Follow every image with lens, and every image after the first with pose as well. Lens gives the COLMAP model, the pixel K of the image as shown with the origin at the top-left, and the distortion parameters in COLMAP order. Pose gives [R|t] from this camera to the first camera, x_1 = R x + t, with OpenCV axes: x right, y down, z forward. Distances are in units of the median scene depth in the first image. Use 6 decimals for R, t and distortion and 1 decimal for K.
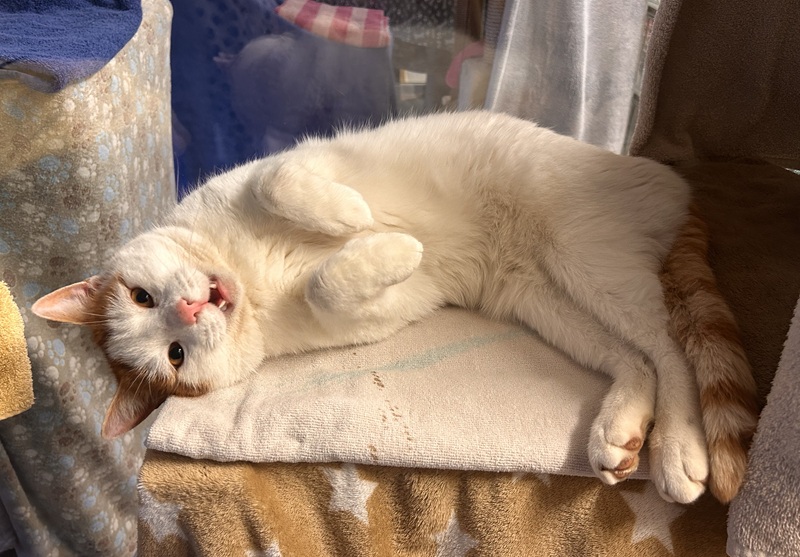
lens RADIAL K [[665.8, 0, 389.5], [0, 665.8, 256.7], [0, 0, 1]] dist [0.027193, 0.005098]
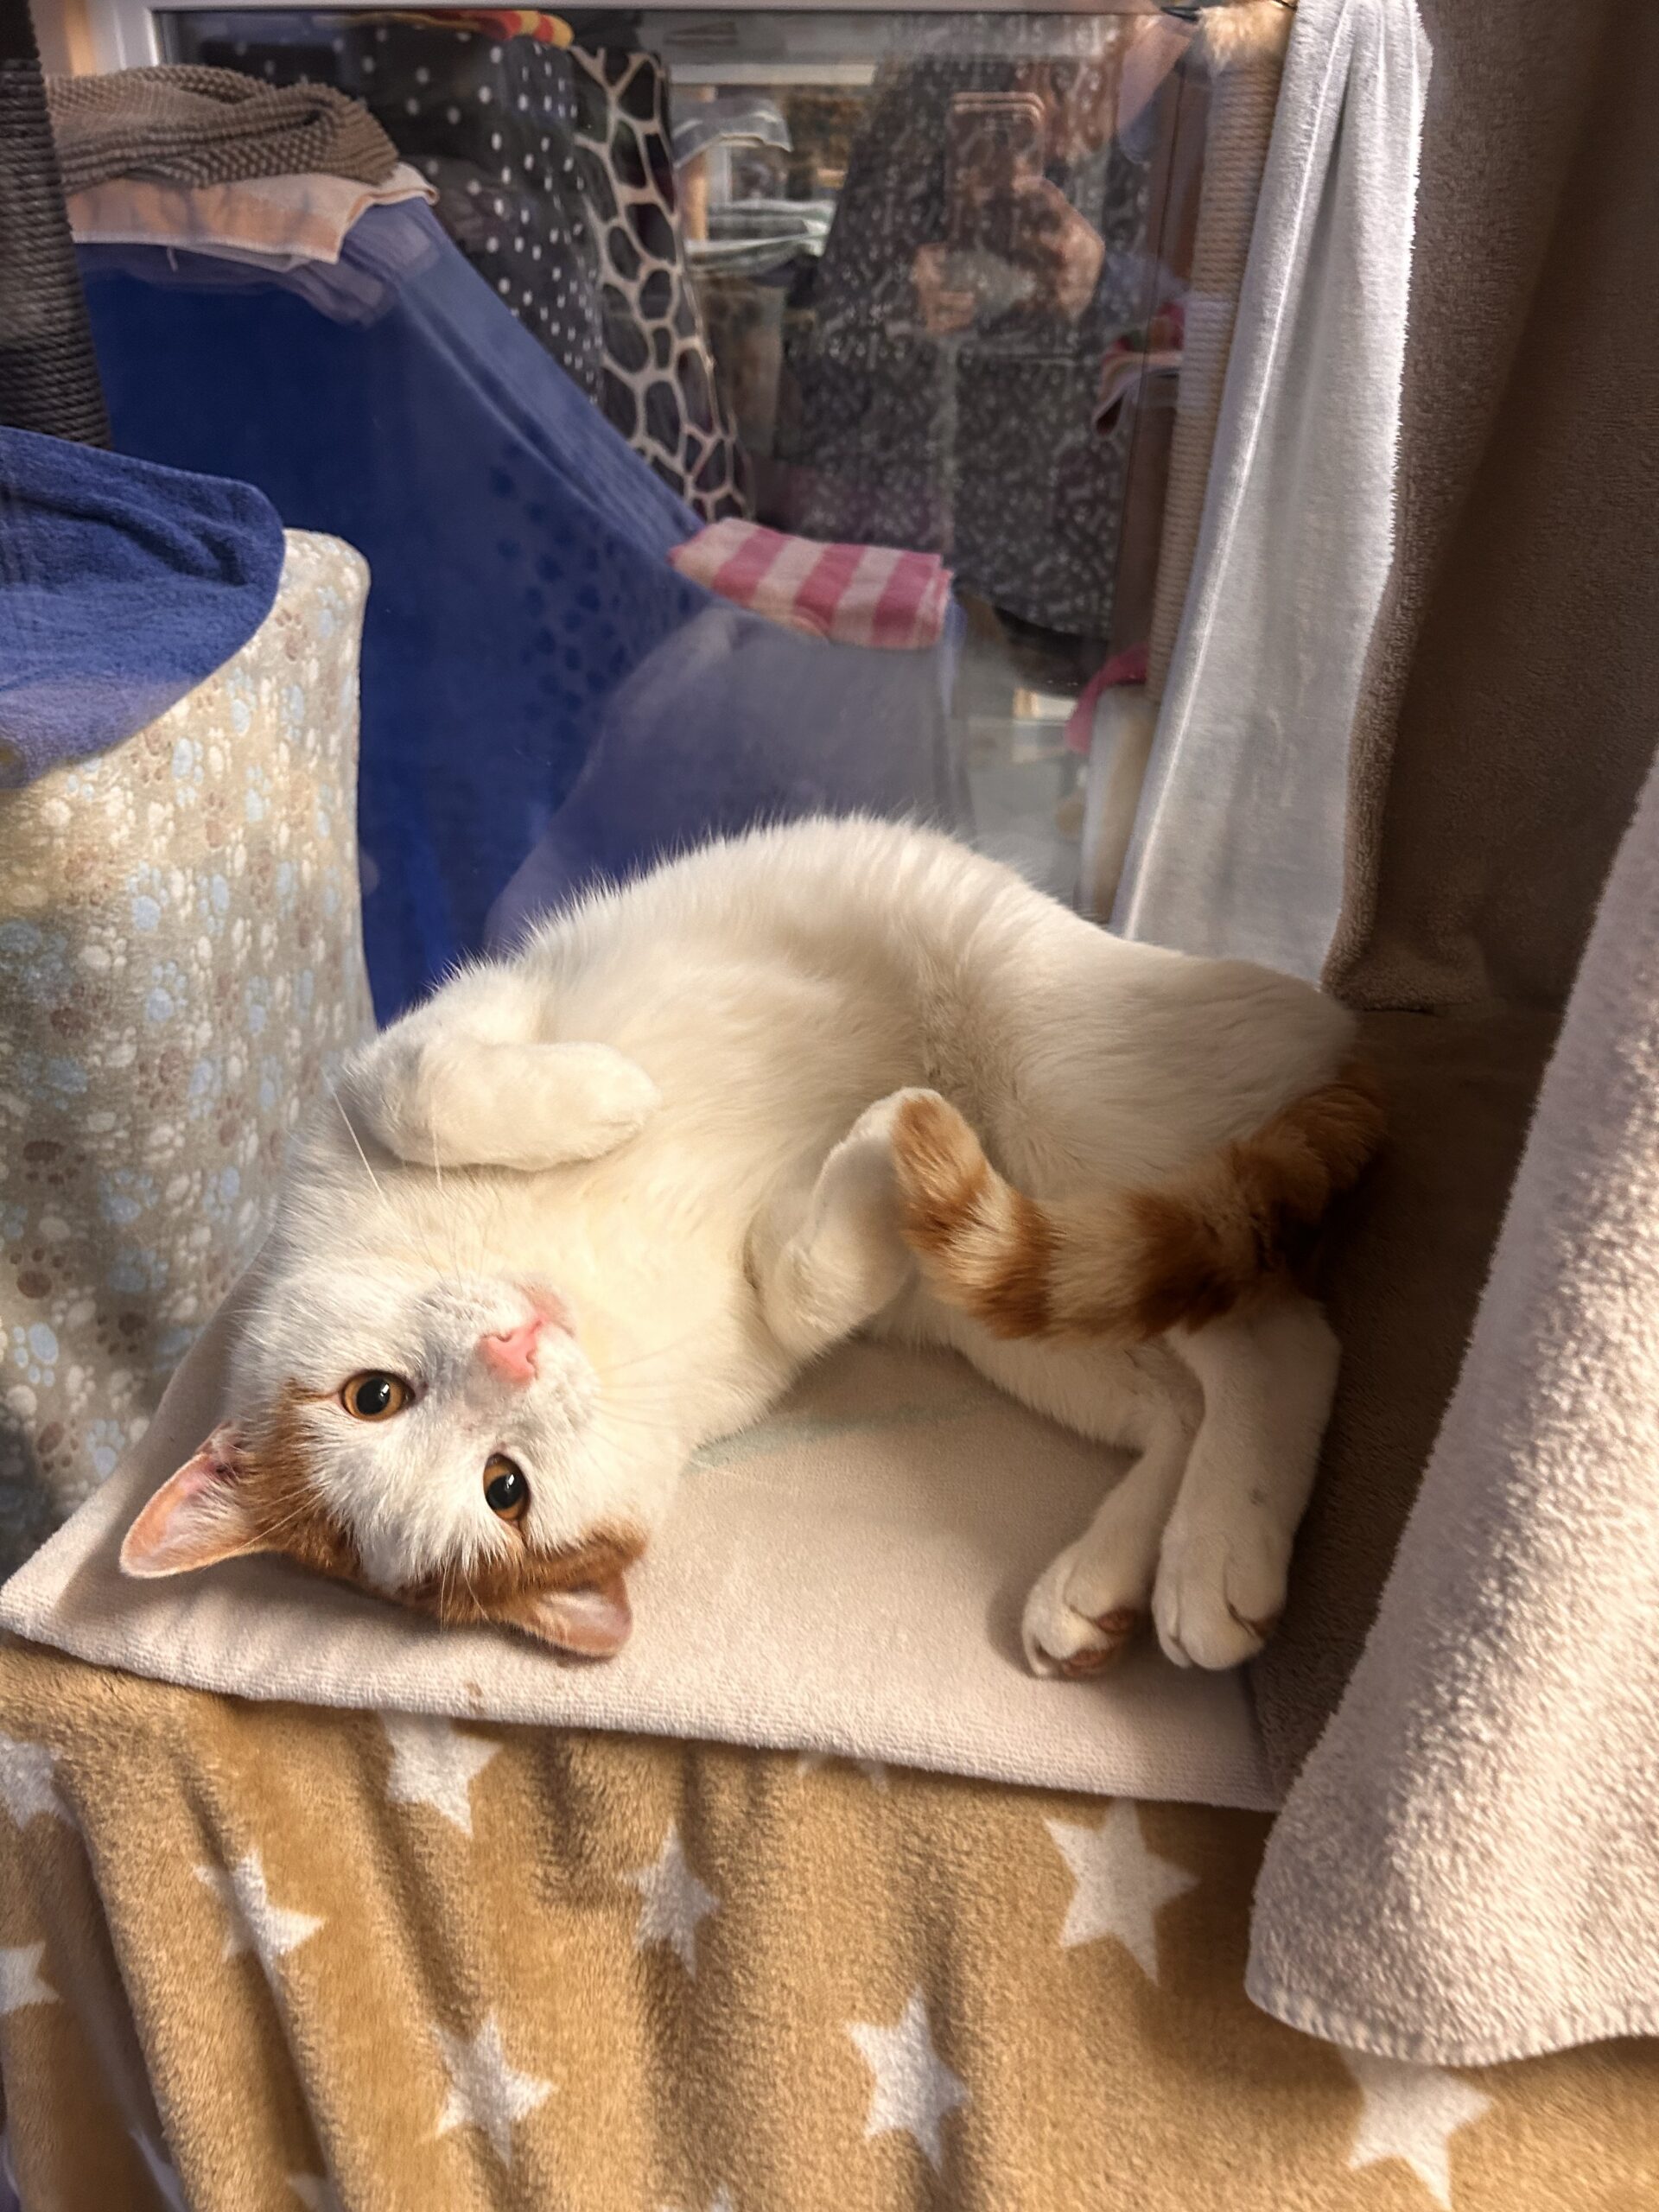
lens RADIAL K [[1668.7, 0, 829.0], [0, 1668.7, 1102.3], [0, 0, 1]] dist [0.009550, 0.003188]
pose [[0.991464, 0.054417, -0.118483, 0.164666], [-0.056401, 0.998318, -0.013455, -0.043464], [0.117552, 0.020023, 0.992865, -0.041032]]
